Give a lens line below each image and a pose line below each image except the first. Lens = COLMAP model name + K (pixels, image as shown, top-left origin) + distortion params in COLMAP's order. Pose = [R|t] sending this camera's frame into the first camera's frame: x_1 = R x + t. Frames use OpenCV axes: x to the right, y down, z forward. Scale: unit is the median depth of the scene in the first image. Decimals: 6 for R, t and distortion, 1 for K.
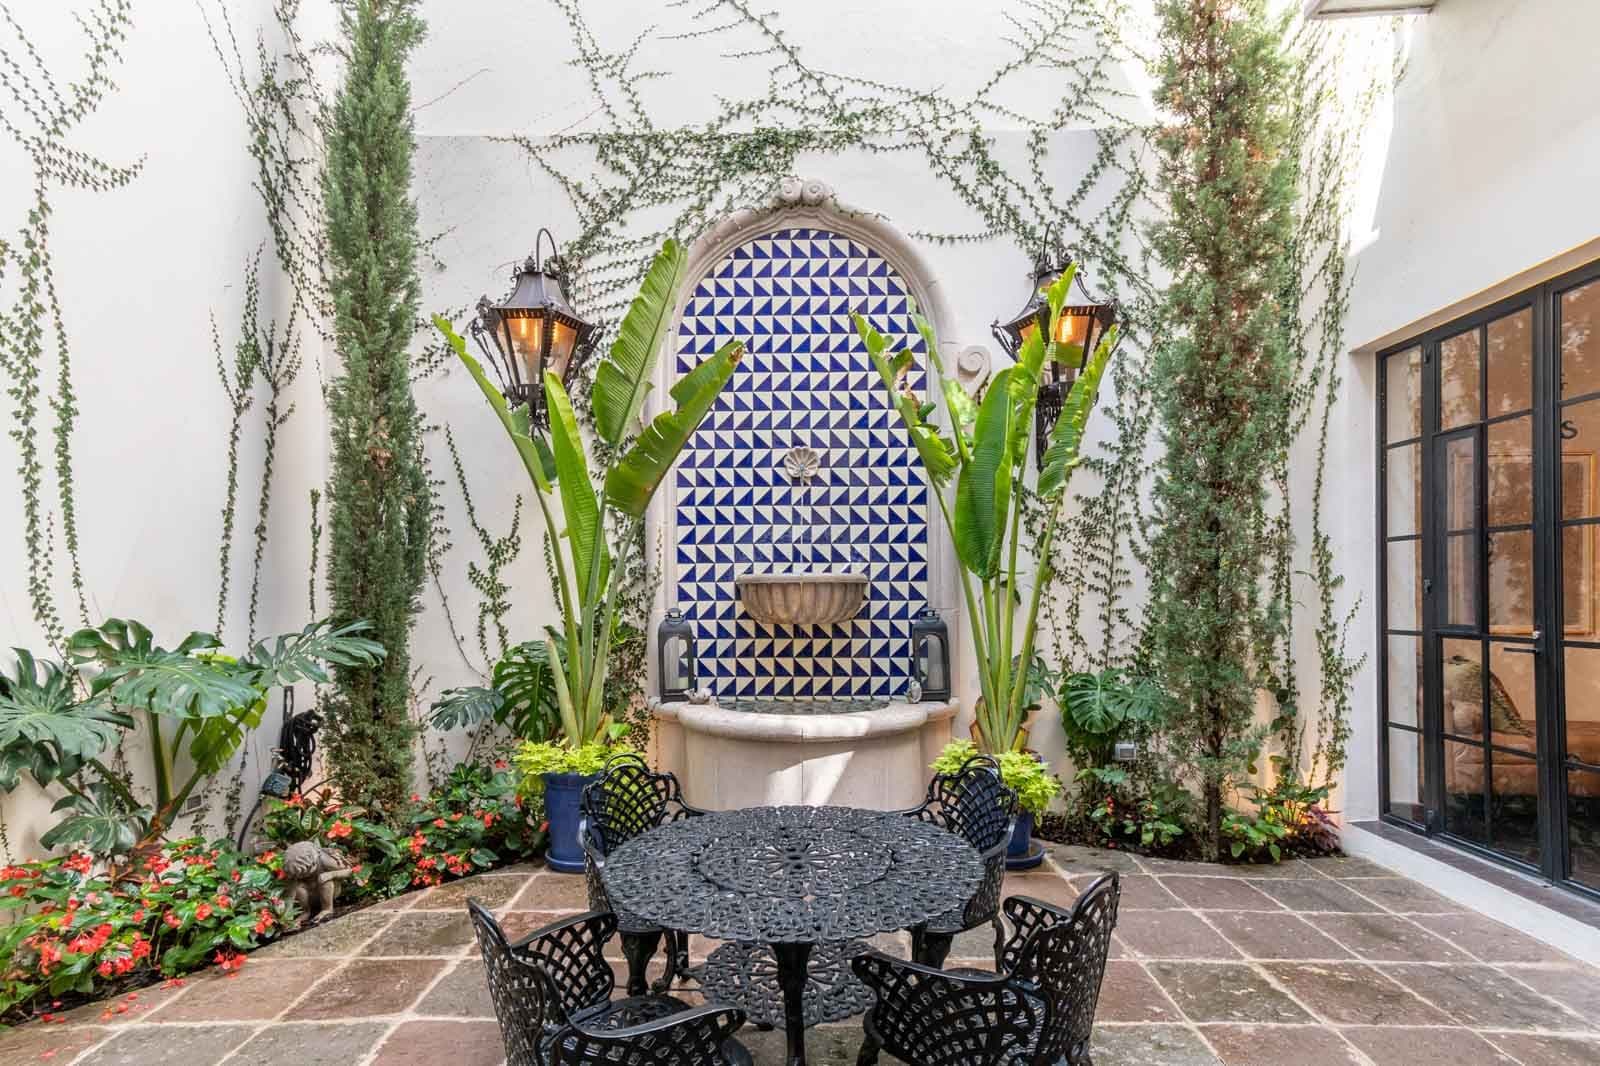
lens RADIAL K [[775.7, 0, 798.3], [0, 775.7, 595.3], [0, 0, 1]] dist [-0.000027, 0.017784]
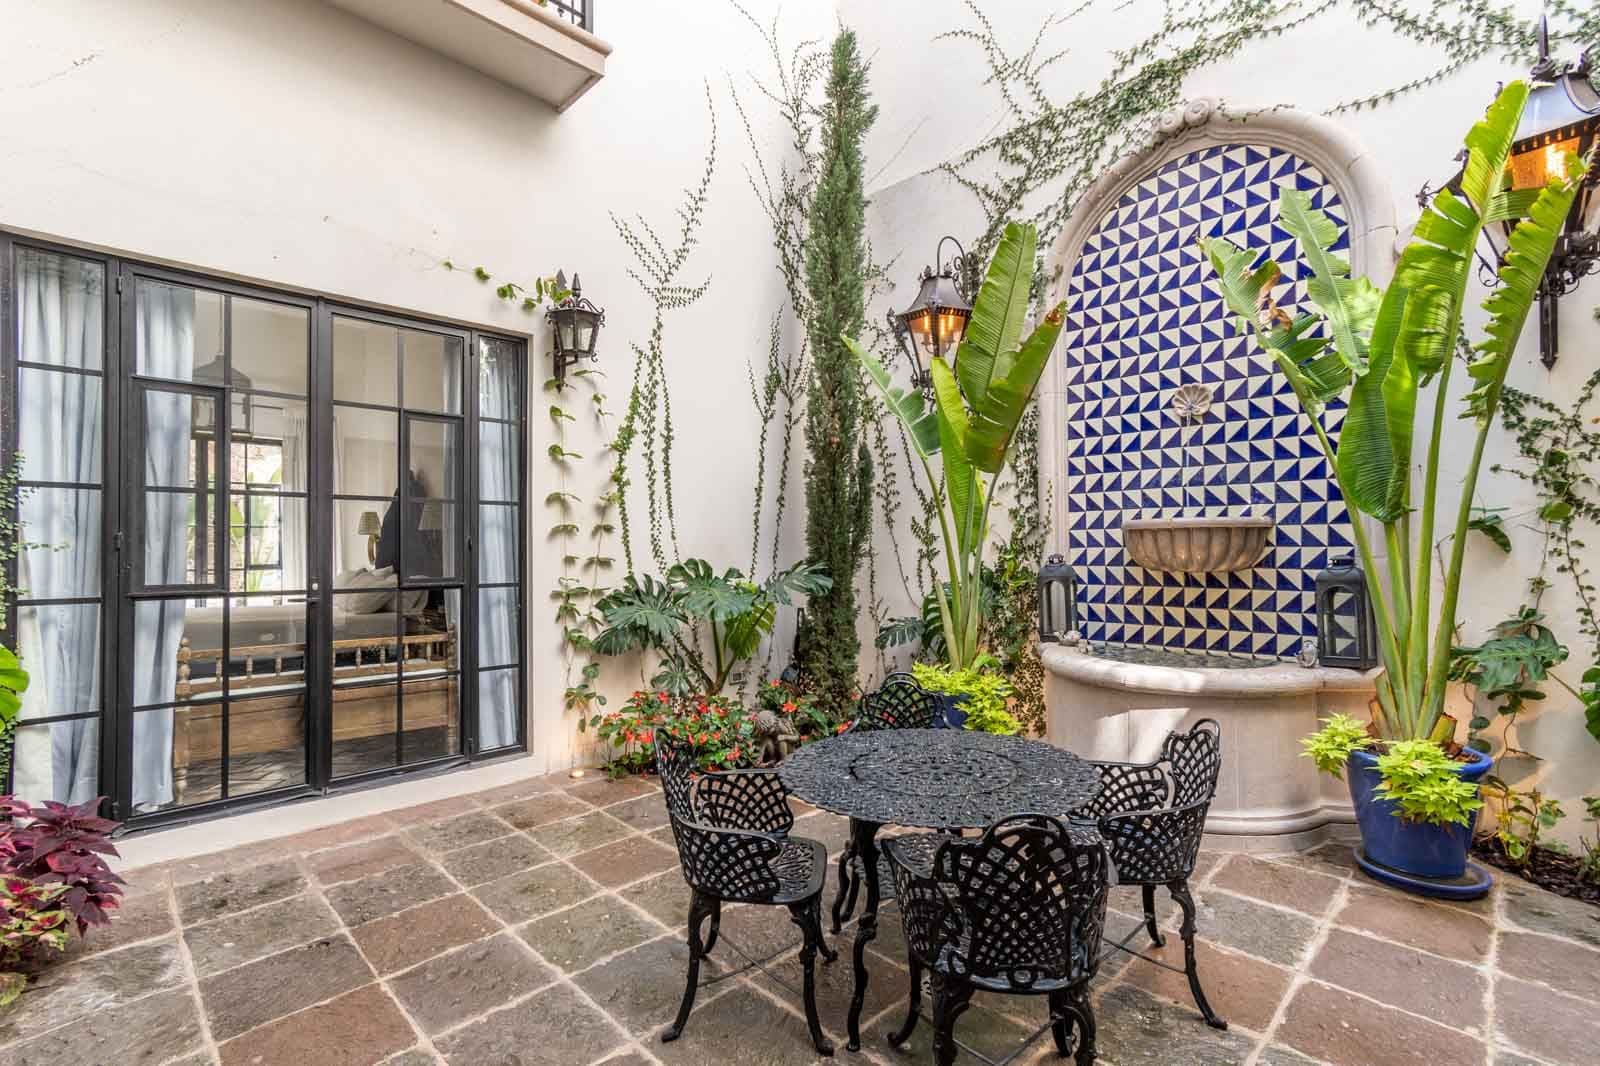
lens RADIAL K [[739.7, 0, 800.0], [0, 739.7, 533.0], [0, 0, 1]] dist [-0.002280, 0.017572]
pose [[0.720216, -0.014474, -0.693599, 0.284397], [0.006091, 0.999876, -0.014541, 0.000001], [0.693723, 0.006248, 0.720215, 0.022857]]
